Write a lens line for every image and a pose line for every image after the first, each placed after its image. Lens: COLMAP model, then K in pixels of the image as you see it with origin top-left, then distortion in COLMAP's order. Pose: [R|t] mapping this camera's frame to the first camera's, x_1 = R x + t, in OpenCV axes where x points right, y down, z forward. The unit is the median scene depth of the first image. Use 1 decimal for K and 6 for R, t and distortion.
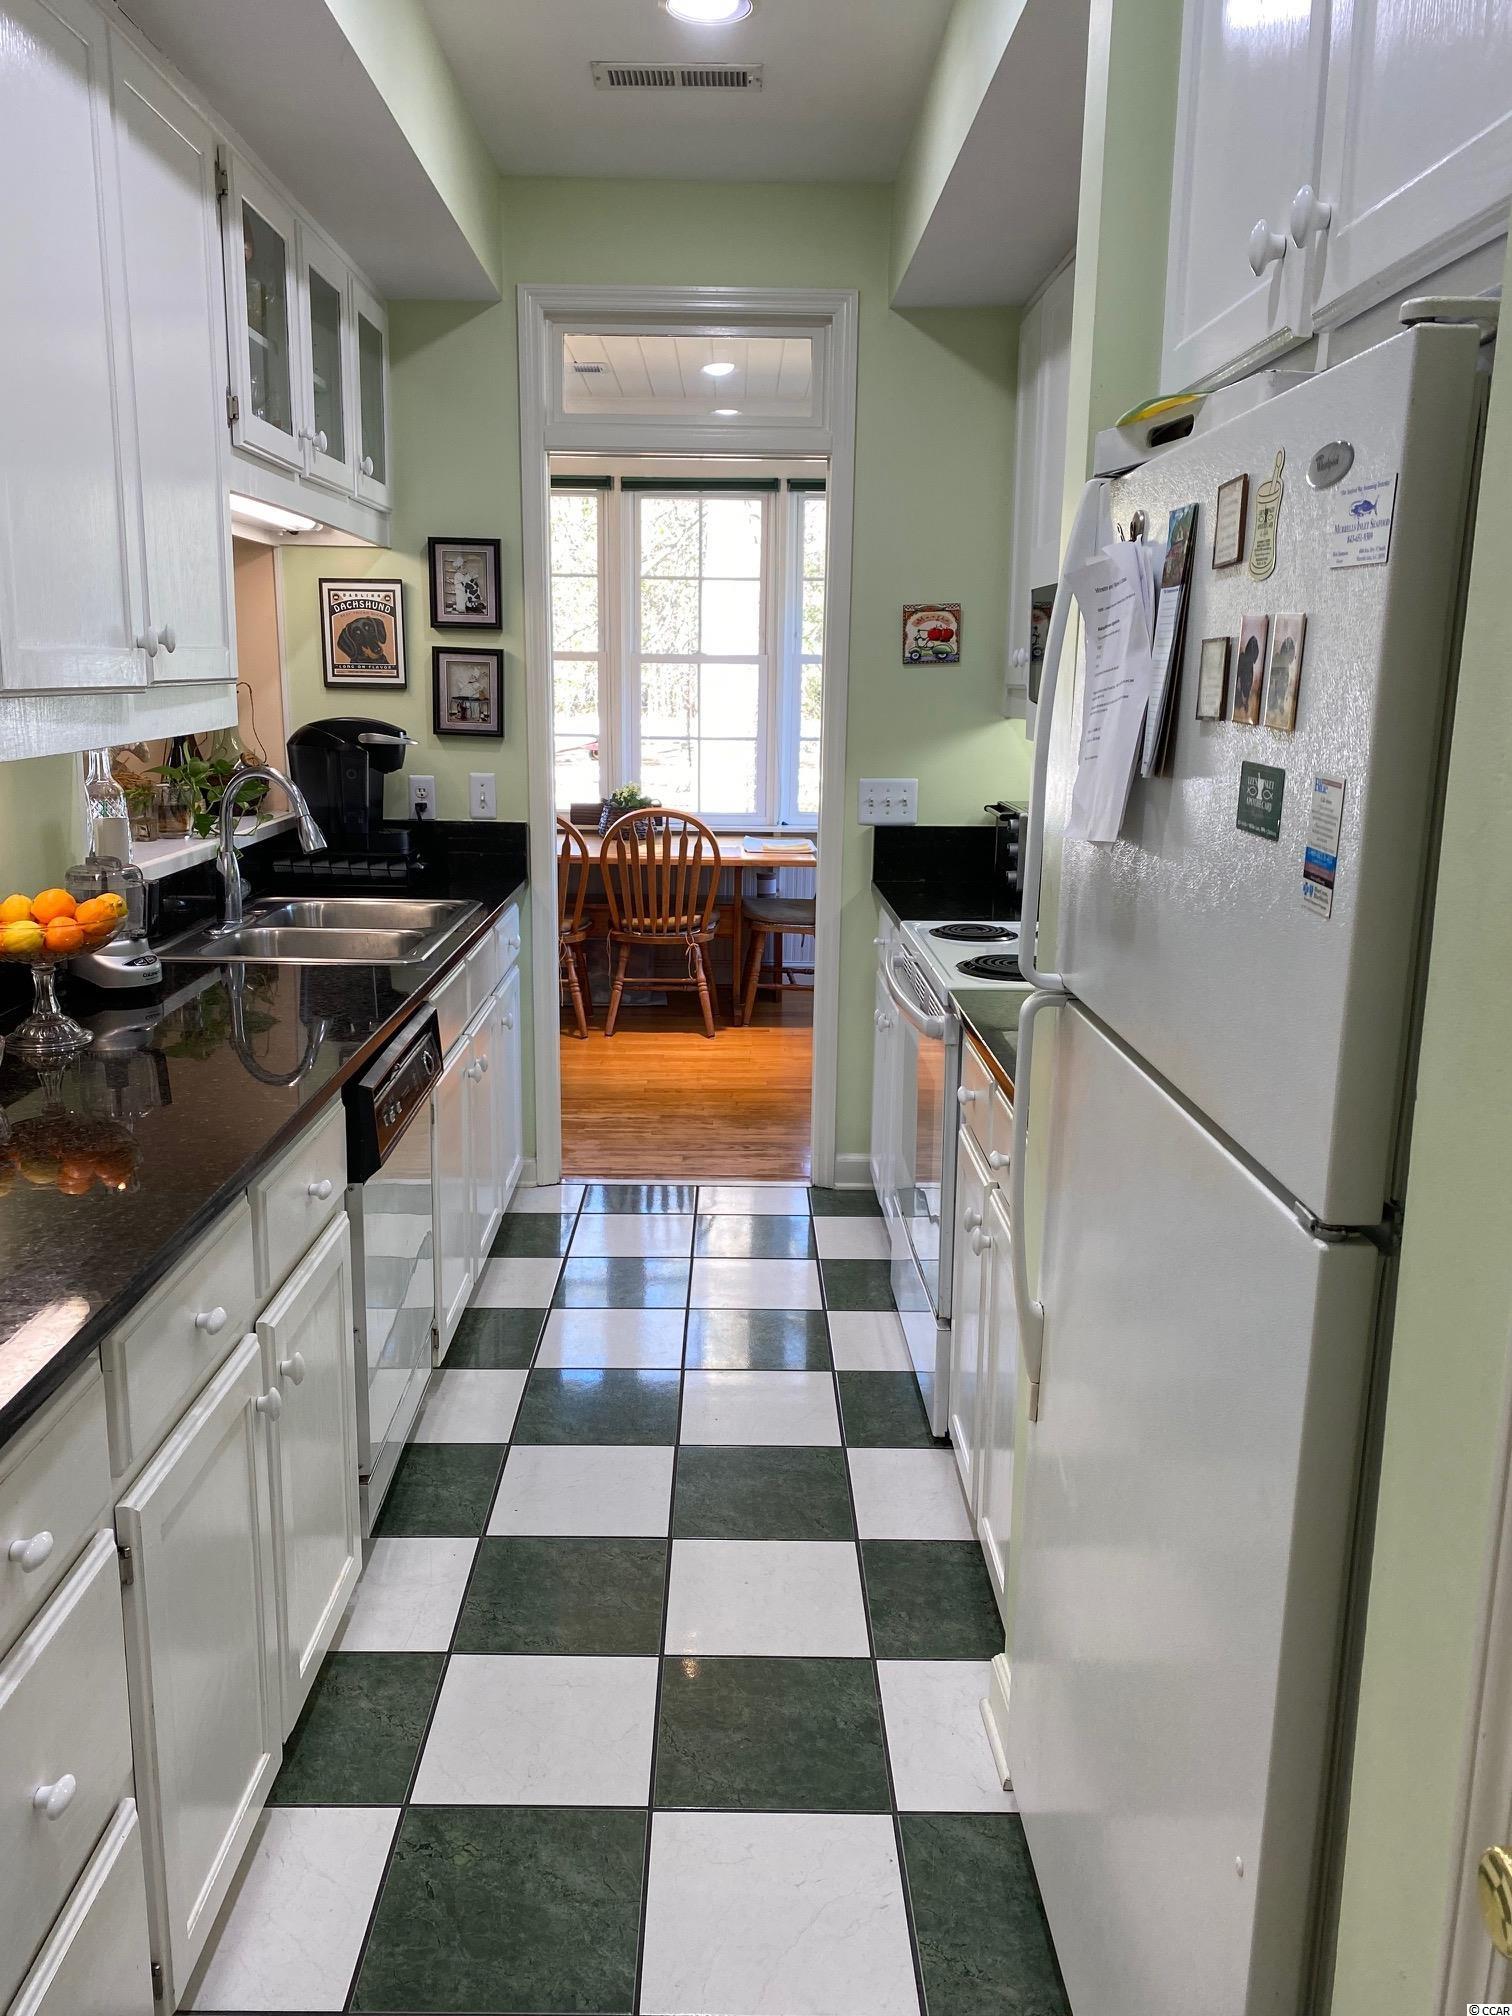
lens RADIAL K [[1534.6, 0, 761.5], [0, 1534.6, 1013.5], [0, 0, 1]] dist [0.055781, -0.069104]
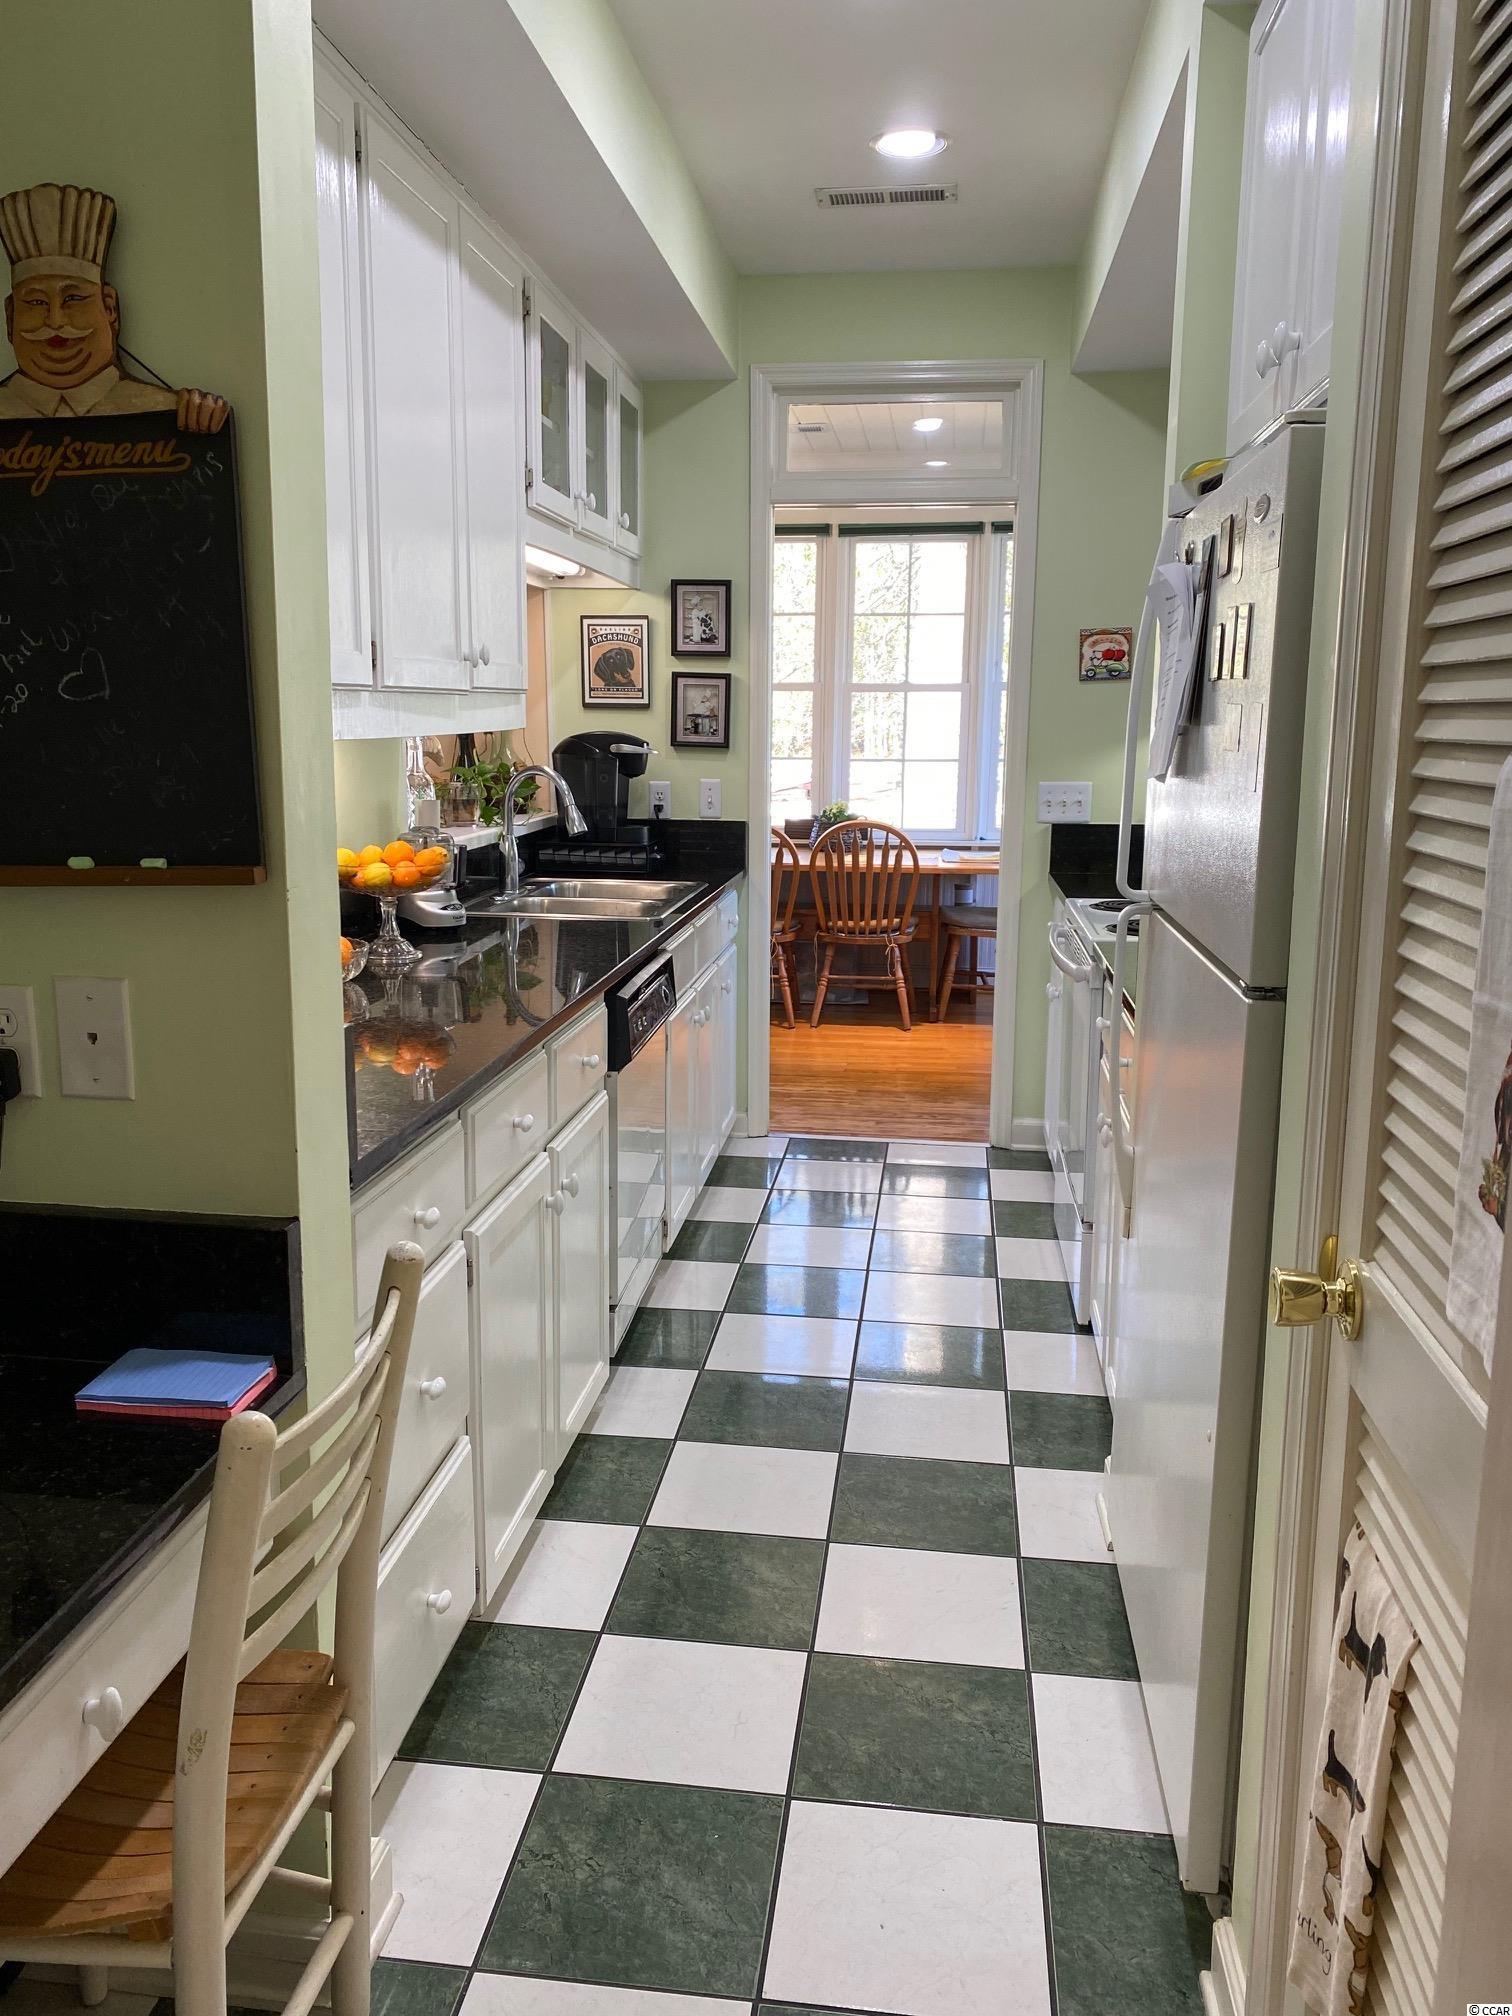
lens RADIAL K [[1534.6, 0, 765.2], [0, 1534.6, 1004.9], [0, 0, 1]] dist [0.055781, -0.069104]
pose [[0.990740, 0.018762, -0.134474, 0.024009], [-0.022999, 0.999285, -0.030025, 0.059679], [0.133814, 0.032840, 0.990462, -0.173613]]
